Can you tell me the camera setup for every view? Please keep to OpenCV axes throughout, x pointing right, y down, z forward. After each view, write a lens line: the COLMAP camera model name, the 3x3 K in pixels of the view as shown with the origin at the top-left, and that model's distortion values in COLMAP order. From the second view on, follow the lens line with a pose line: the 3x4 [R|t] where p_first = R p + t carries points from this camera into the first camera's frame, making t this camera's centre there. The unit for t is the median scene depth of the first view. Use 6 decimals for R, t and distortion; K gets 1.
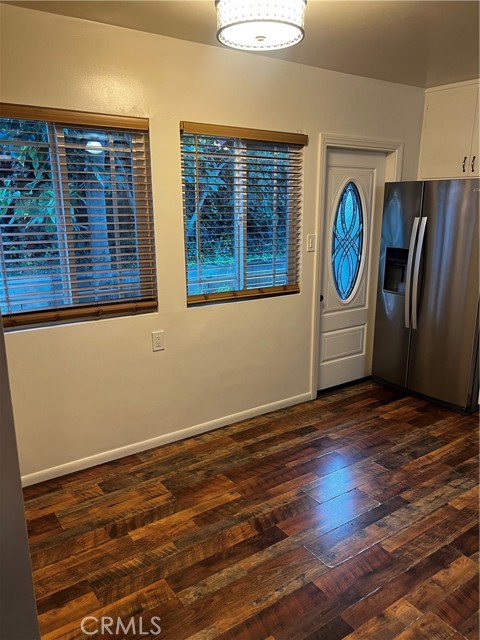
lens RADIAL K [[485.7, 0, 240.4], [0, 485.7, 327.6], [0, 0, 1]] dist [0.015336, -0.002414]
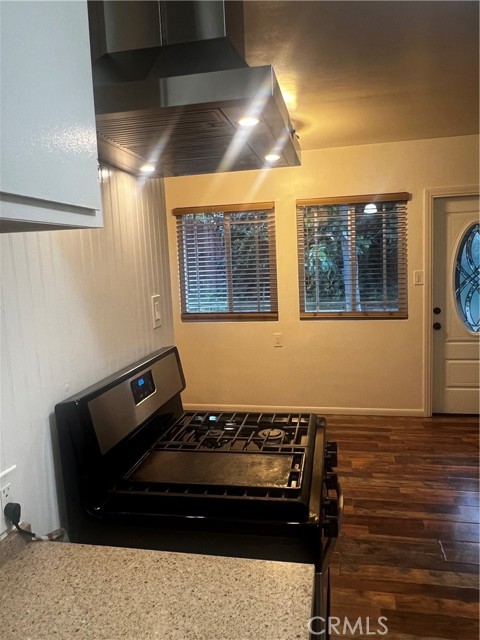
lens RADIAL K [[488.6, 0, 240.0], [0, 488.6, 320.0], [0, 0, 1]] dist [0.002895, -0.008800]
pose [[0.686106, 0.063514, -0.724724, 0.876269], [-0.142702, 0.988579, -0.048460, 0.057507], [0.713369, 0.136668, 0.687333, -0.145318]]
